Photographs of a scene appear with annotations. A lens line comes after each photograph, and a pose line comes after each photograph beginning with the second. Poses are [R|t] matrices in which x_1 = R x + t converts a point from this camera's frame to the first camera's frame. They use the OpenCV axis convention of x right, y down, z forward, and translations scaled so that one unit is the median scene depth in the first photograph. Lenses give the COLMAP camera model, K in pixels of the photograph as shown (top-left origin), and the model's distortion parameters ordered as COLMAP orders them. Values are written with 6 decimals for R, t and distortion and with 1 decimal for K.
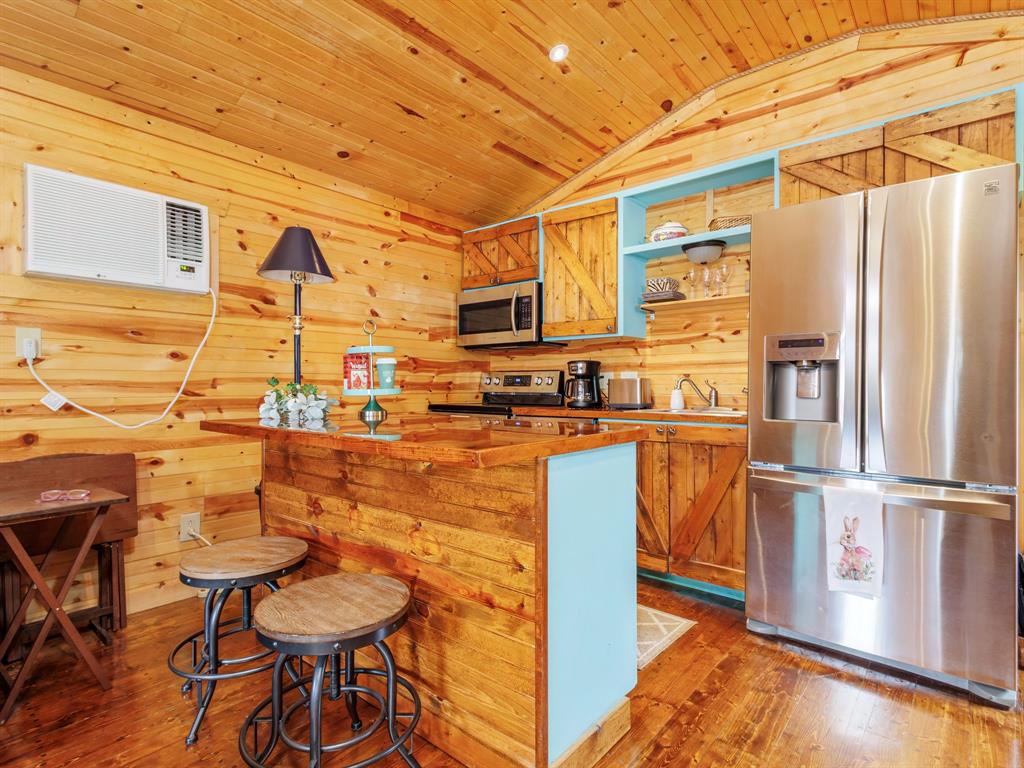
lens RADIAL K [[528.0, 0, 512.0], [0, 528.0, 384.0], [0, 0, 1]] dist [0.008158, 0.000011]
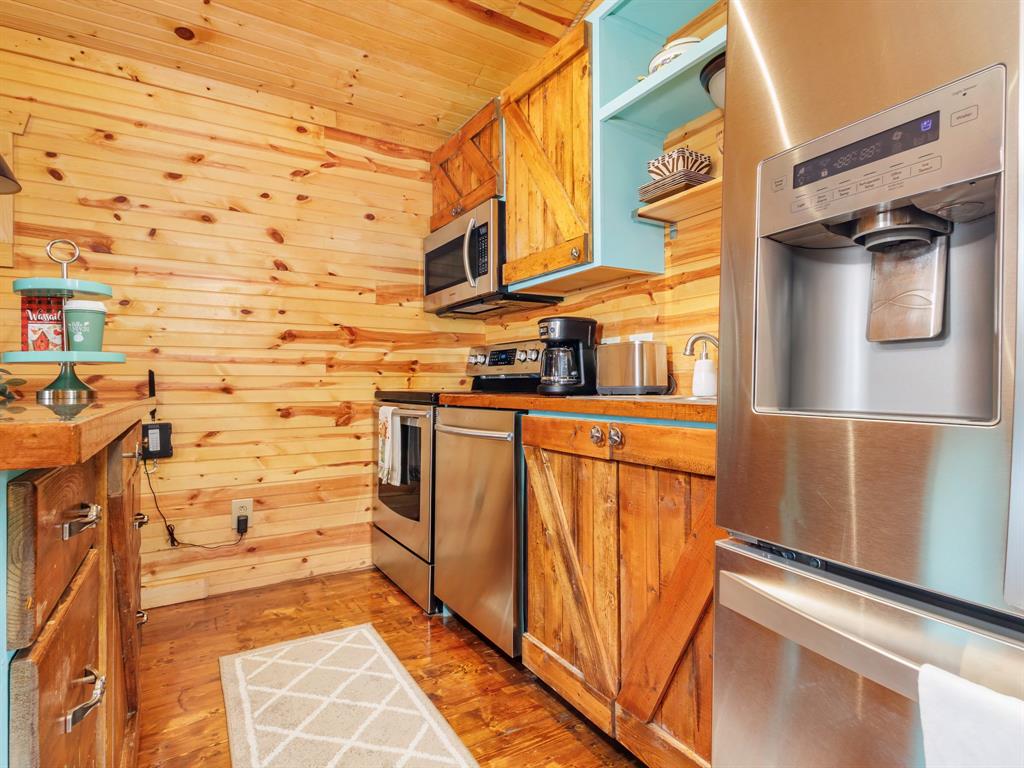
lens RADIAL K [[533.7, 0, 512.0], [0, 533.7, 384.0], [0, 0, 1]] dist [0.002186, -0.000065]
pose [[0.949621, -0.005670, -0.313349, 0.304747], [0.006805, 0.999974, 0.002528, 0.033975], [0.313327, -0.004533, 0.949635, 0.439314]]
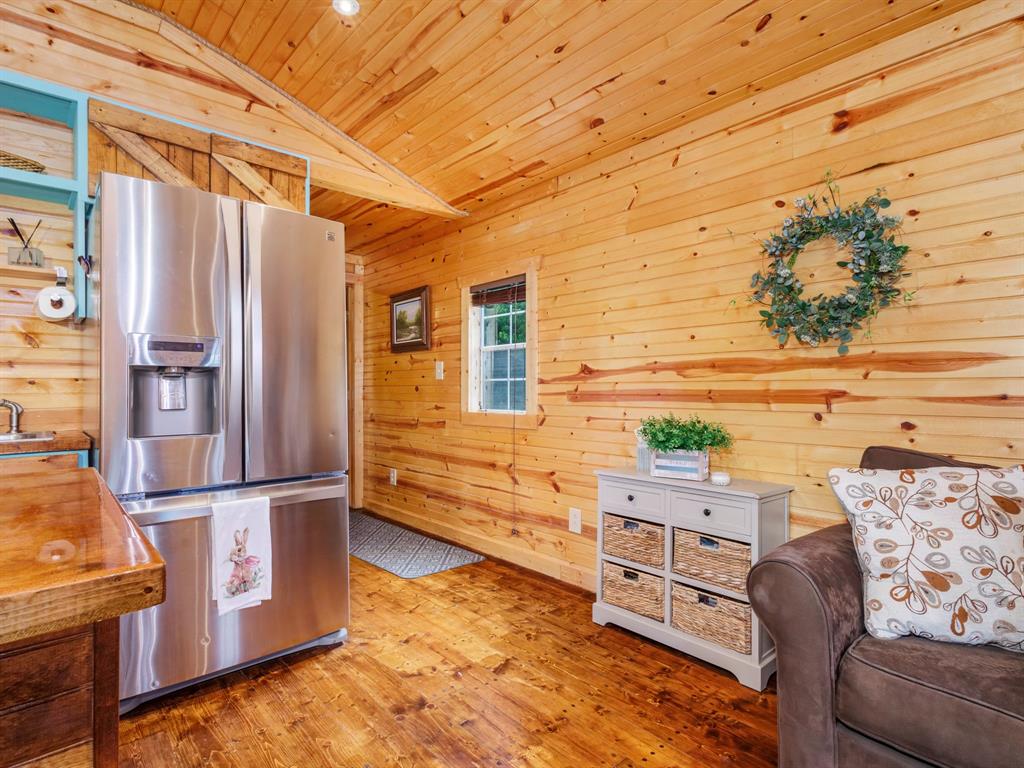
lens RADIAL K [[528.0, 0, 512.0], [0, 528.0, 384.0], [0, 0, 1]] dist [0.008158, 0.000011]
pose [[0.133438, 0.004353, 0.991048, -0.160458], [0.005305, 0.999973, -0.005106, -0.005581], [-0.991043, 0.005939, 0.133411, 0.229007]]
